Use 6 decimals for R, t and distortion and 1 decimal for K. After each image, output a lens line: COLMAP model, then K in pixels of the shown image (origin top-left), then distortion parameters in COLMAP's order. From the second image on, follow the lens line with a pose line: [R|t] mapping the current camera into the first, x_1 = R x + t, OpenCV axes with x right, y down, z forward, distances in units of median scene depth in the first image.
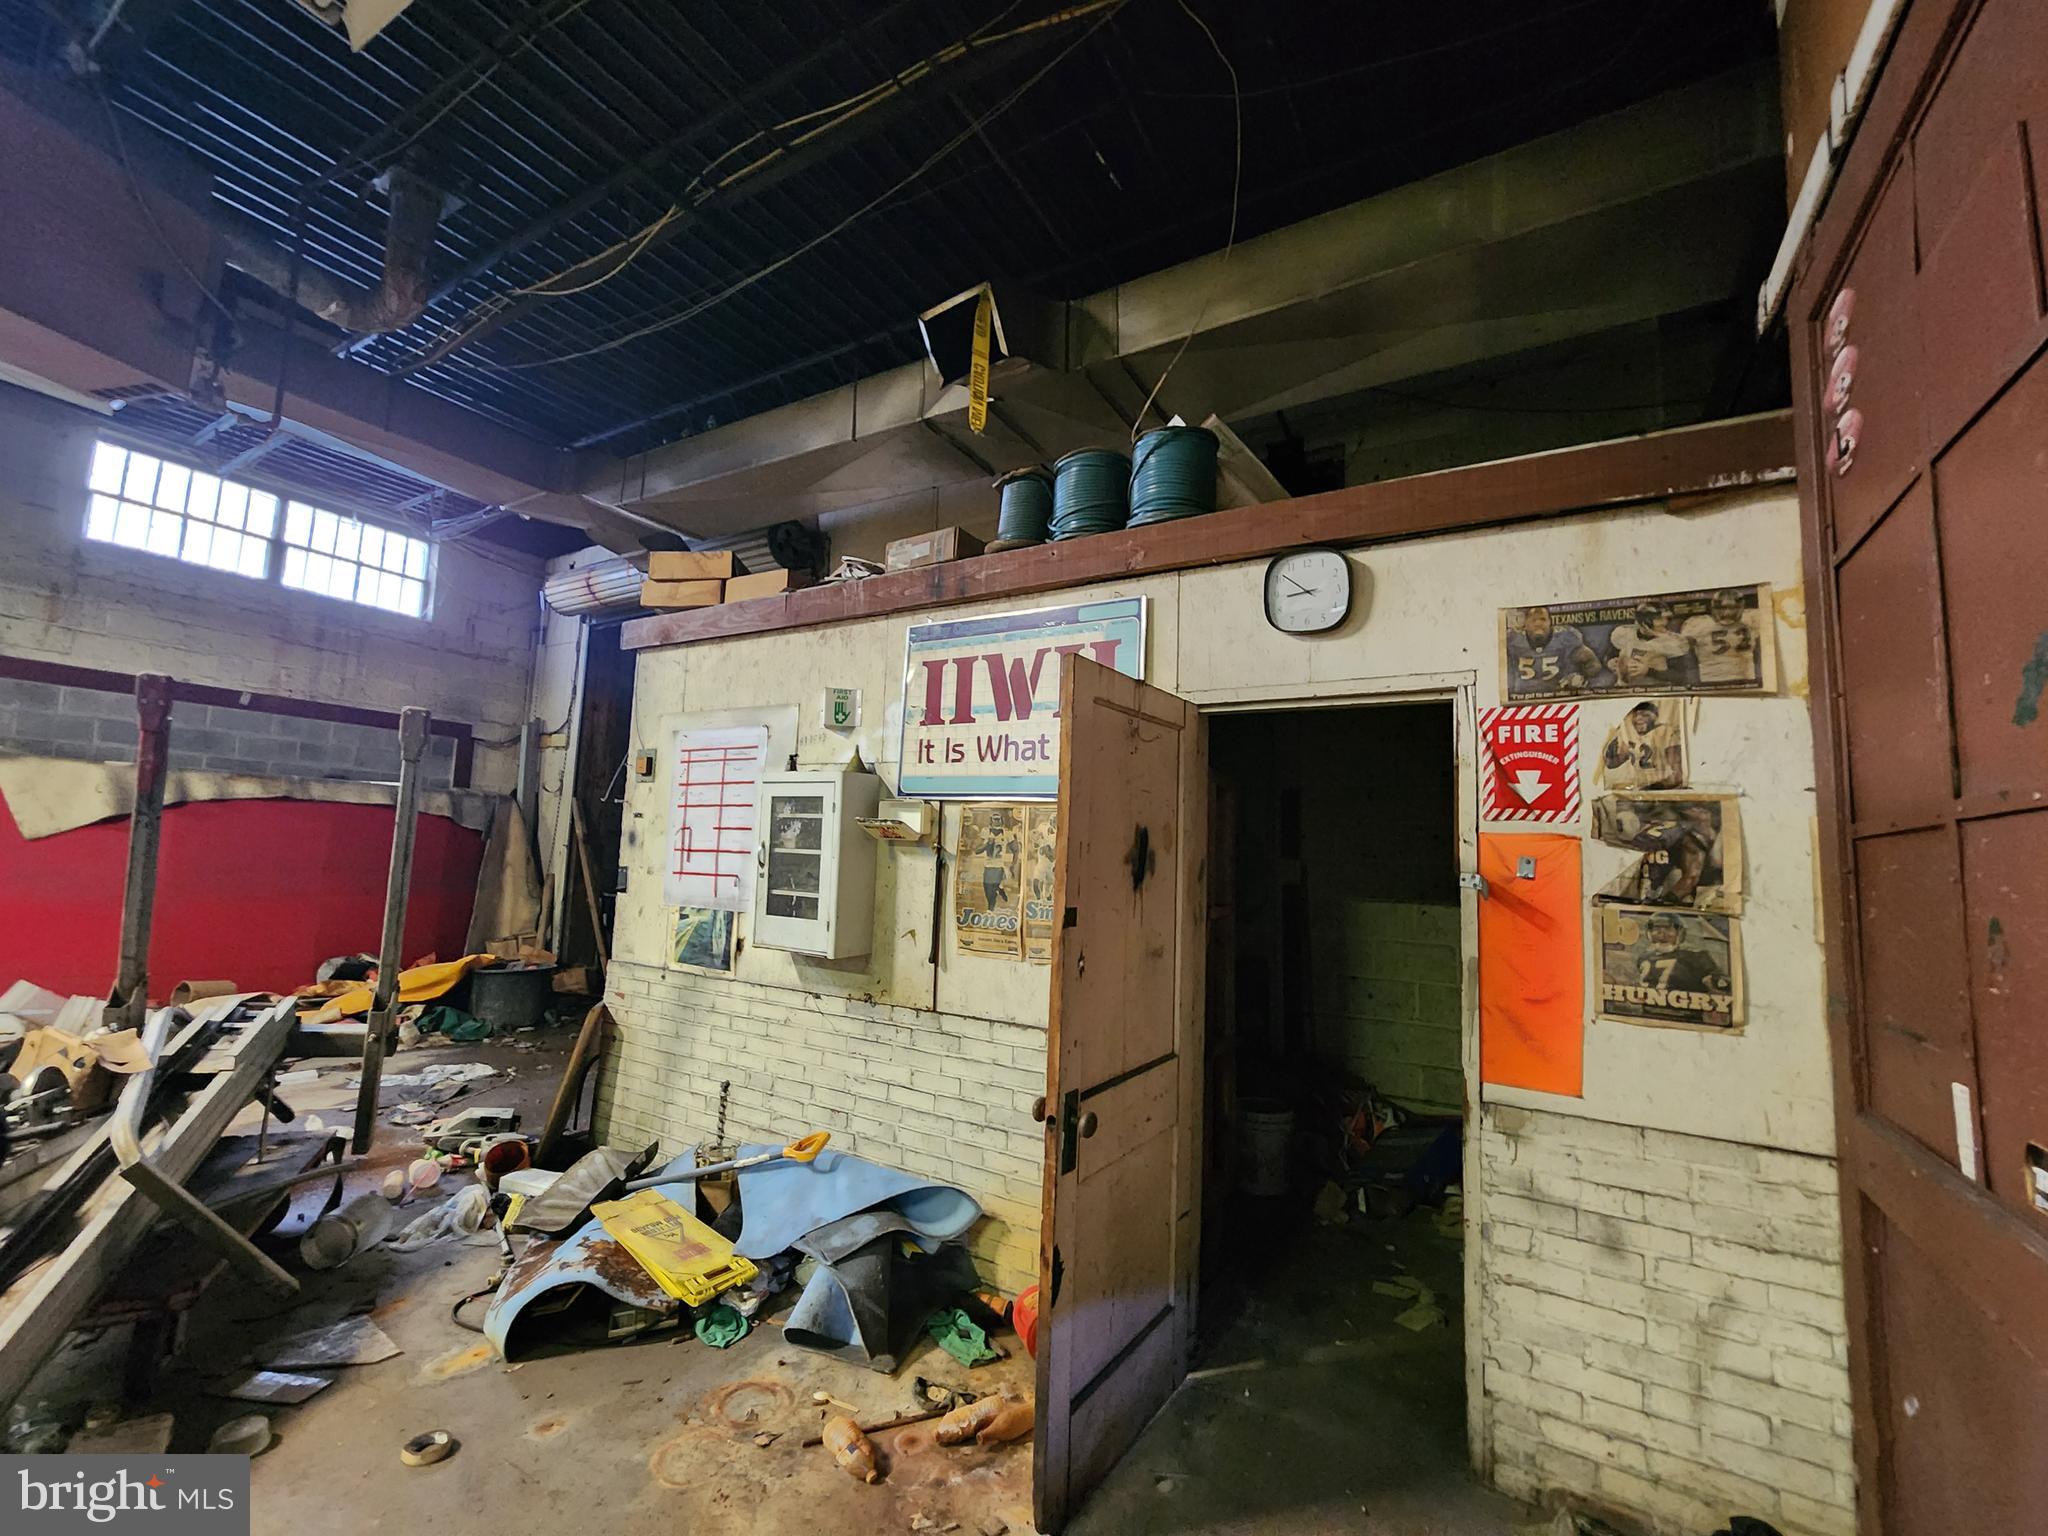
lens RADIAL K [[837.6, 0, 1026.8], [0, 837.6, 775.9], [0, 0, 1]] dist [-0.003320, -0.000692]
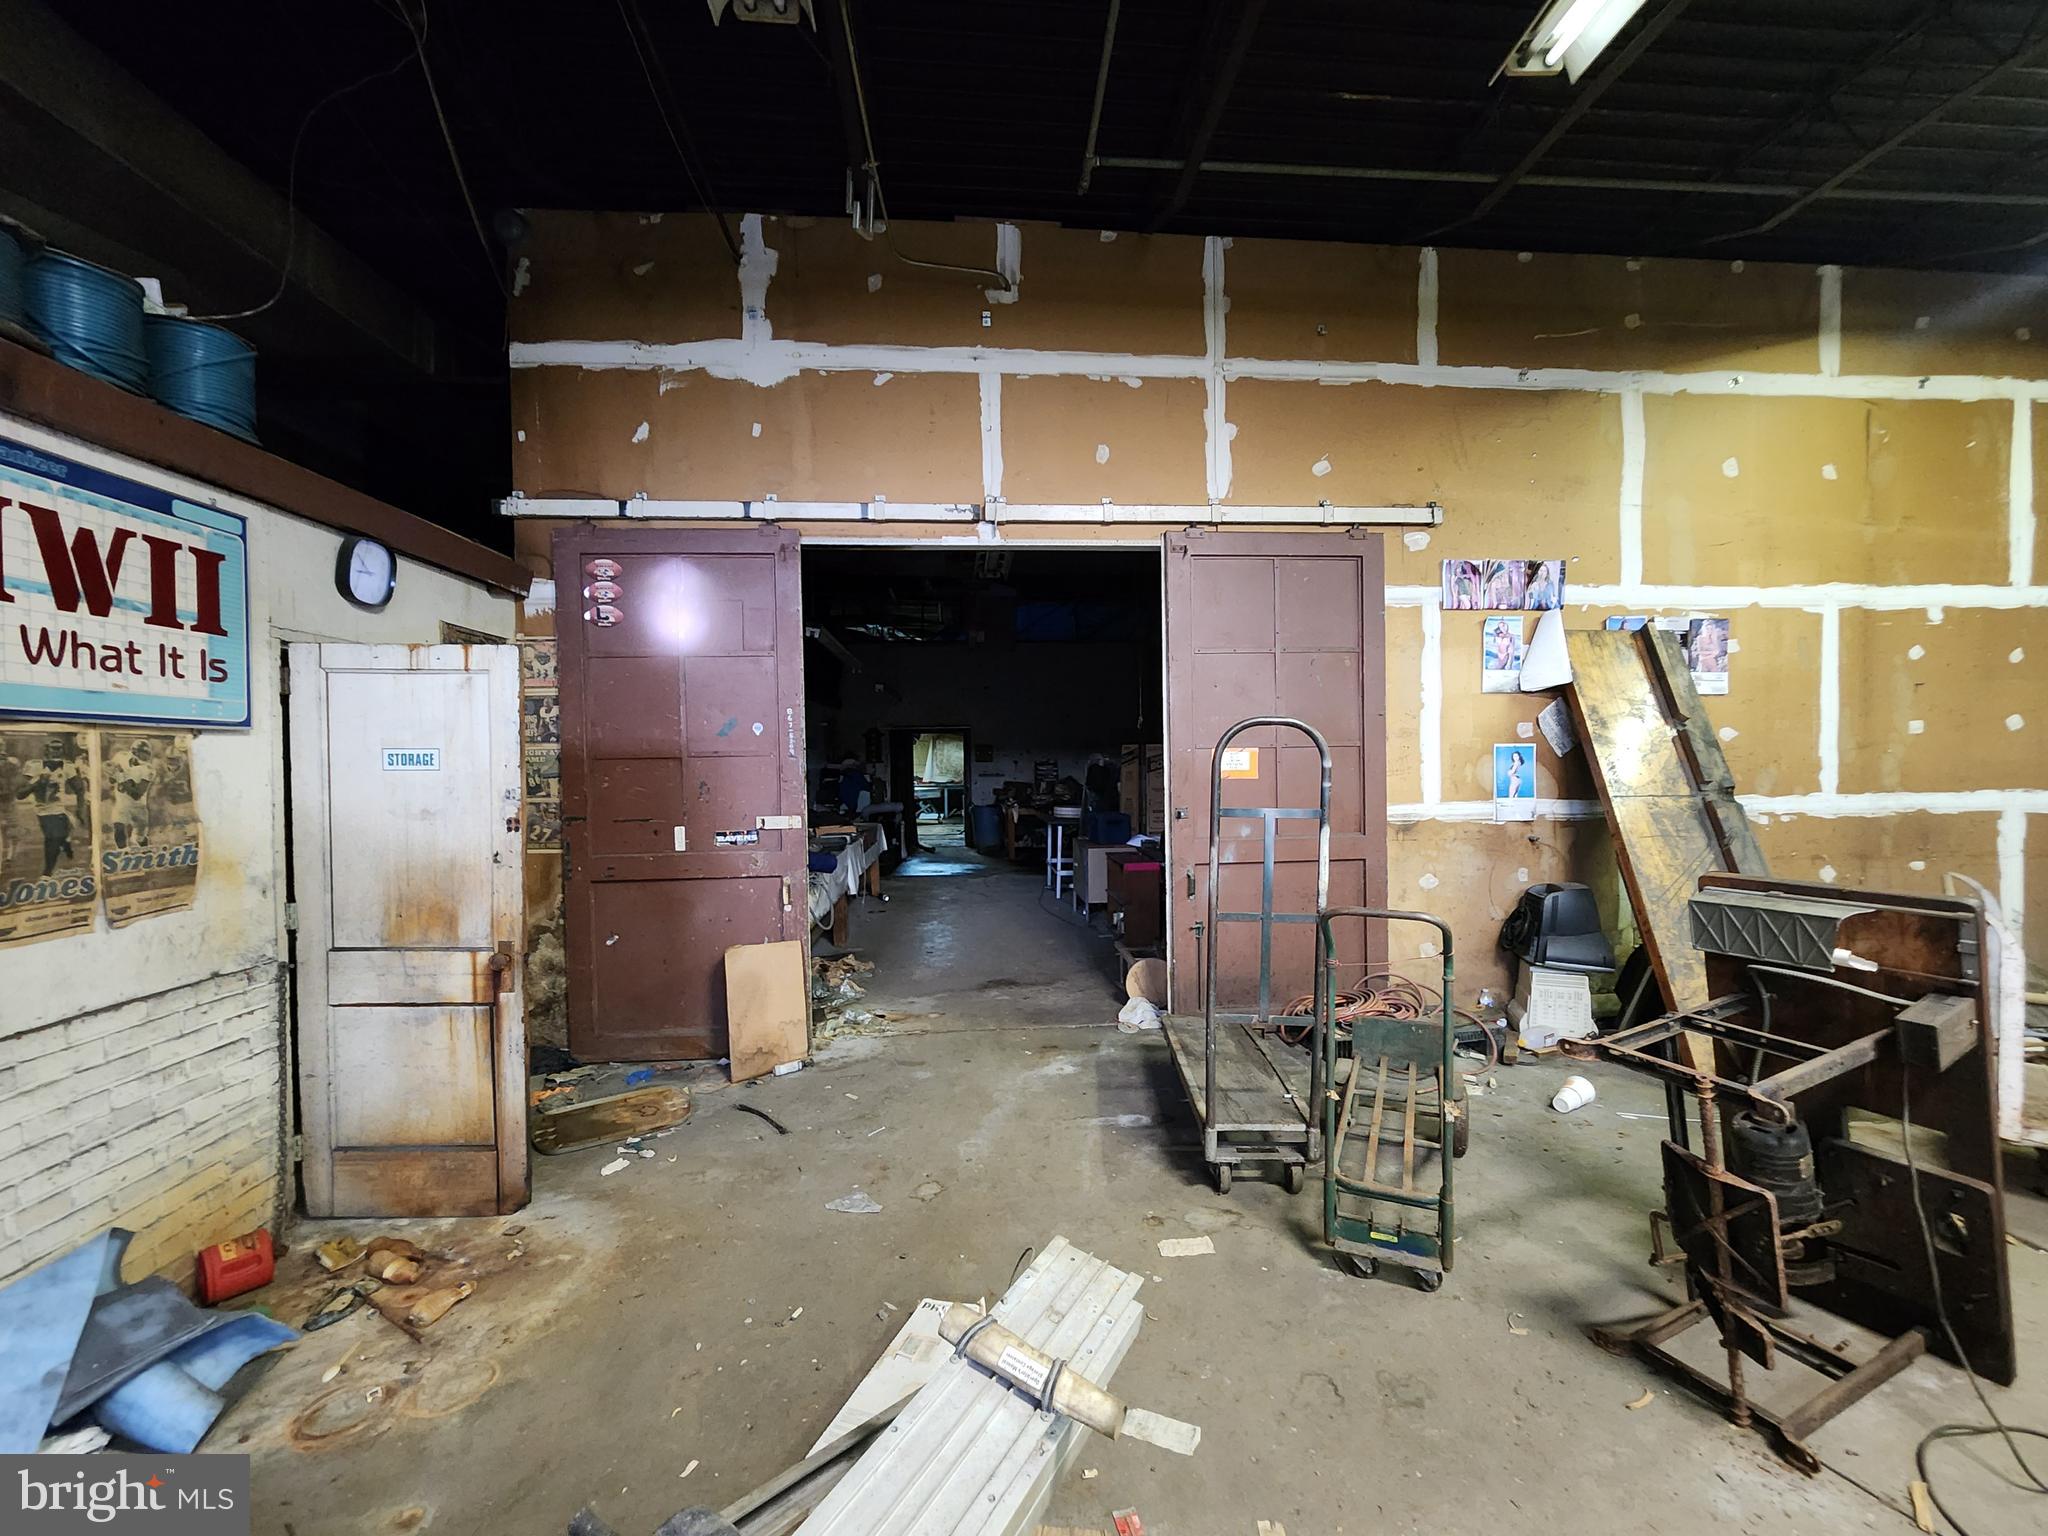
lens RADIAL K [[837.6, 0, 1033.6], [0, 837.6, 768.8], [0, 0, 1]] dist [-0.003320, -0.000692]
pose [[-0.573409, -0.046040, 0.817974, -0.621719], [-0.094554, 0.995467, -0.010253, -0.001207], [-0.813794, -0.083222, -0.575163, 0.413243]]
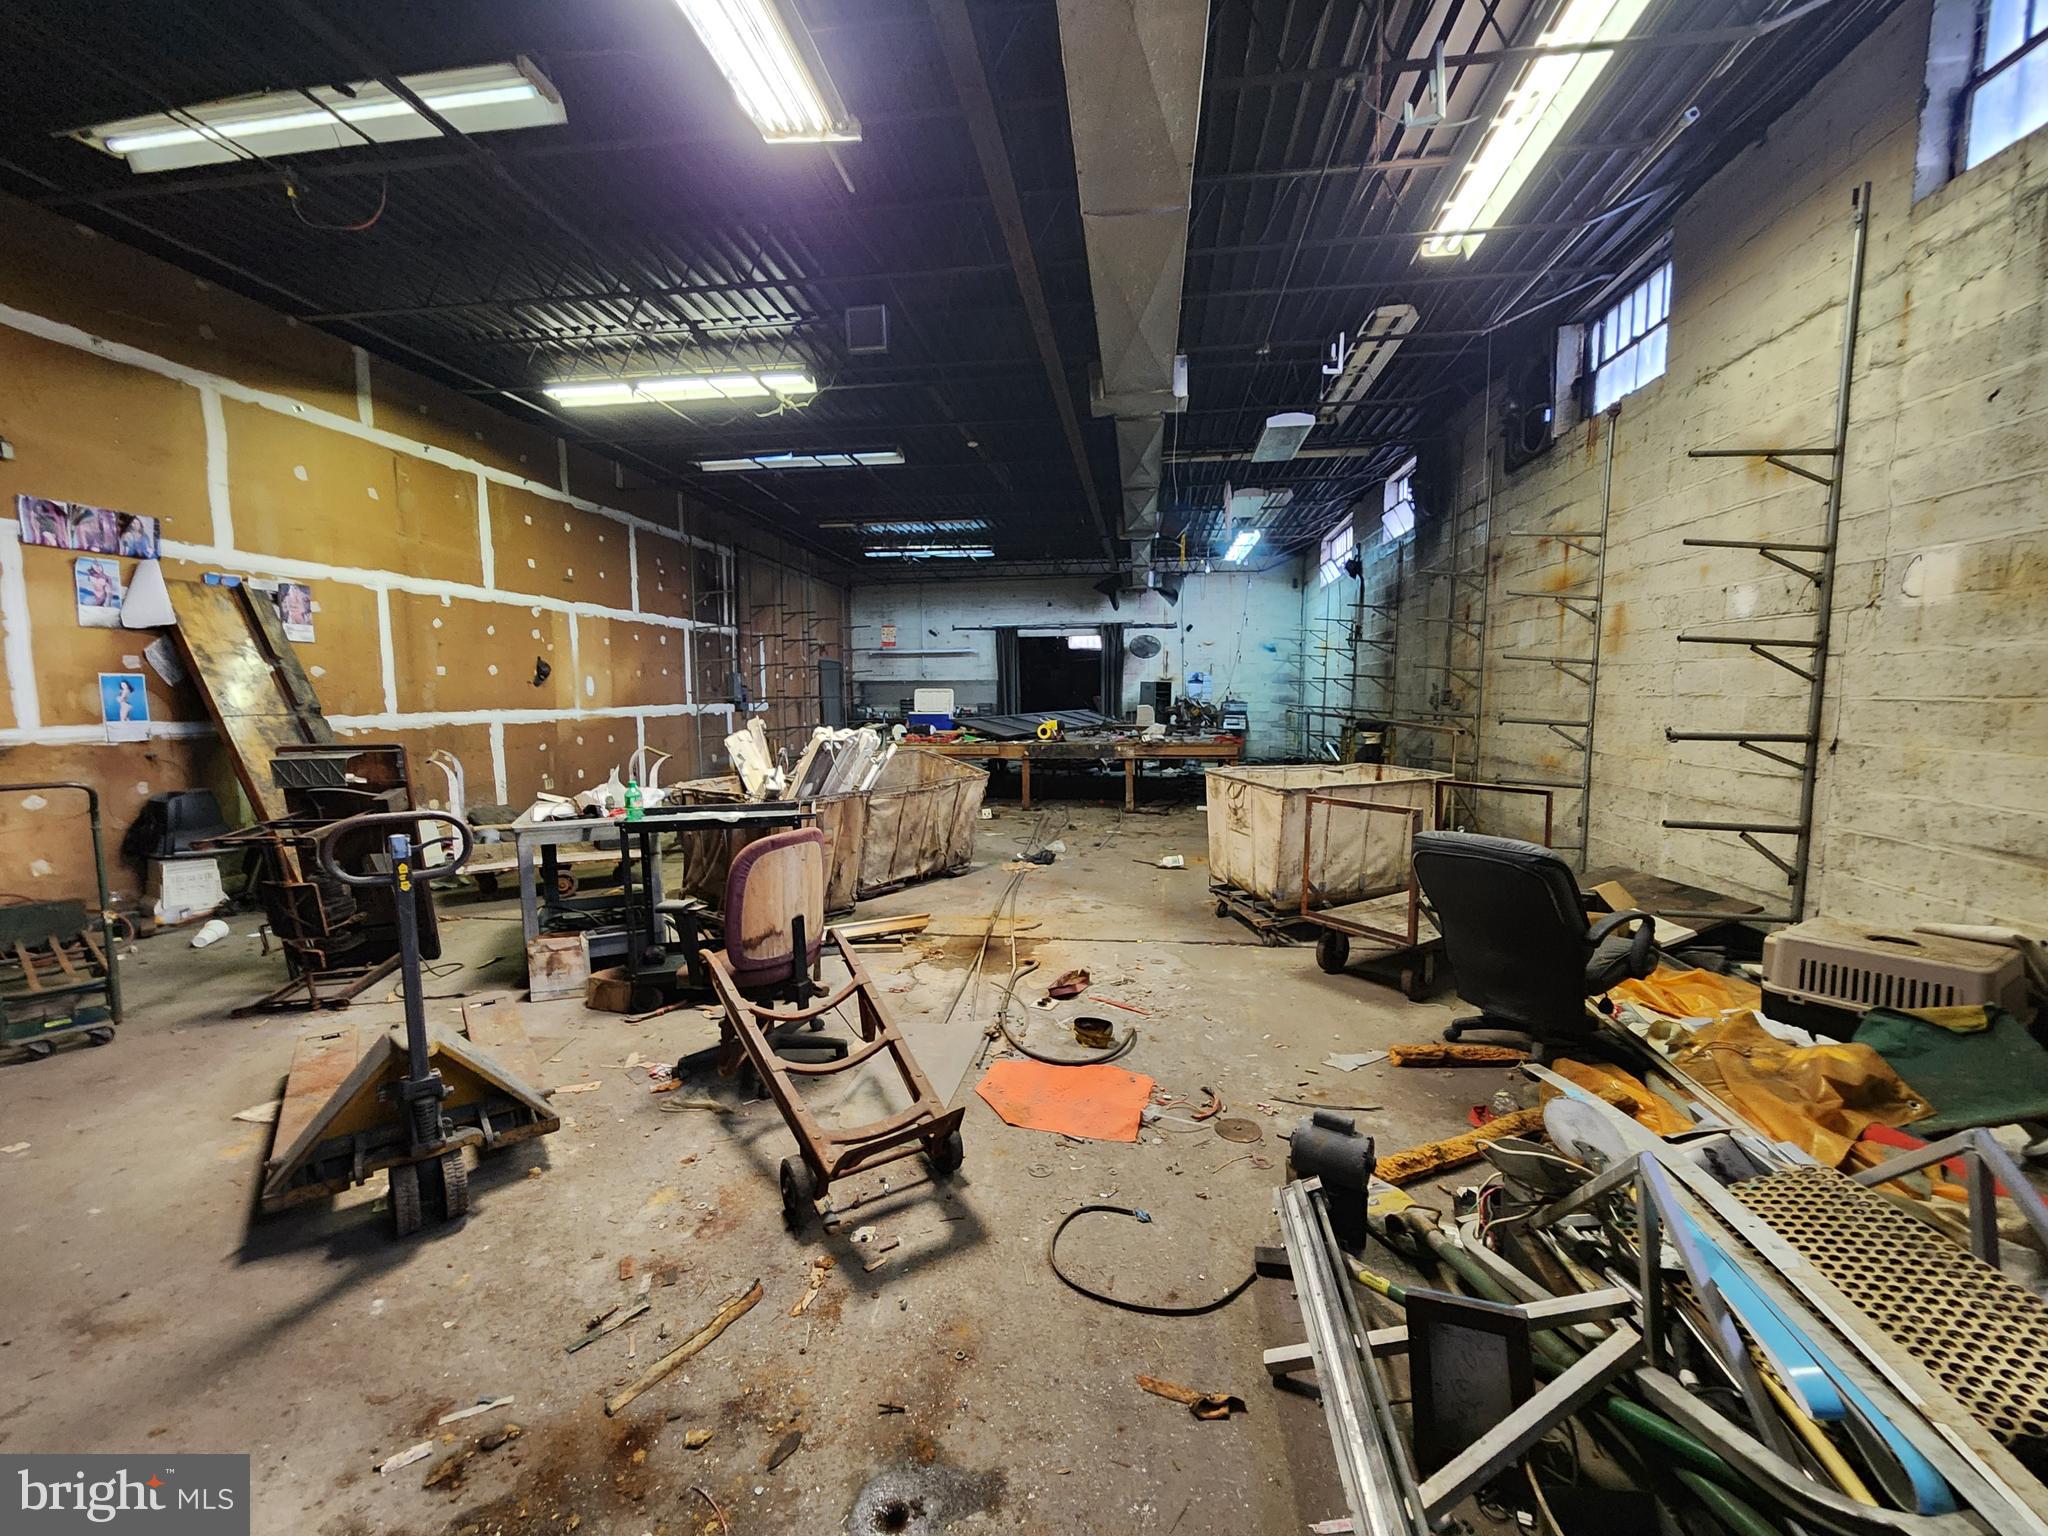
lens RADIAL K [[837.6, 0, 1034.5], [0, 837.6, 777.9], [0, 0, 1]] dist [-0.003320, -0.000692]
pose [[-0.918630, 0.003342, -0.395104, -0.841002], [0.005881, 0.999969, -0.005214, 0.064537], [0.395074, -0.007113, -0.918622, 0.942814]]
